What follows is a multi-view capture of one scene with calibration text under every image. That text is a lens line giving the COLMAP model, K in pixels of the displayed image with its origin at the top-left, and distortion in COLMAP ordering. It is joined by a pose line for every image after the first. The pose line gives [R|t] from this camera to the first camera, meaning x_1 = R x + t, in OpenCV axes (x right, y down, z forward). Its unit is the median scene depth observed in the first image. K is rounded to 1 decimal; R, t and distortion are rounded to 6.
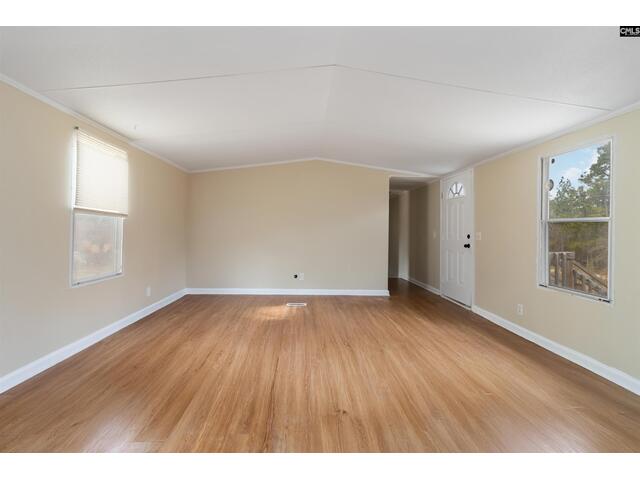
lens RADIAL K [[301.3, 0, 321.4], [0, 301.3, 232.1], [0, 0, 1]] dist [0.002274, 0.000288]
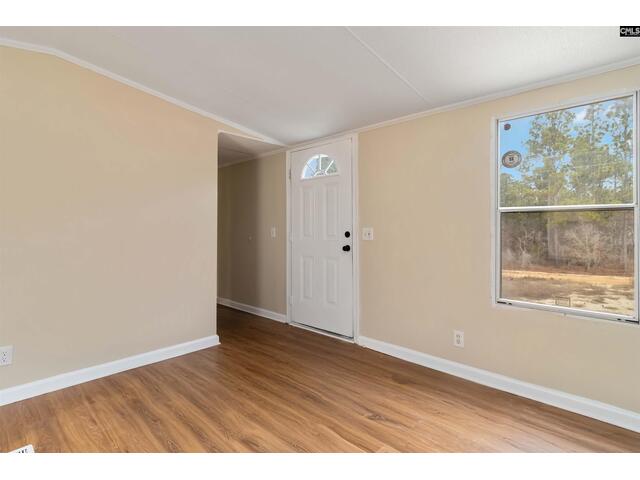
lens RADIAL K [[310.2, 0, 318.3], [0, 310.2, 226.8], [0, 0, 1]] dist [-0.035516, 0.000156]
pose [[0.717570, -0.005275, 0.696466, -0.043620], [0.012101, 0.999915, -0.004894, 0.000099], [-0.696381, 0.011940, 0.717573, 0.545768]]
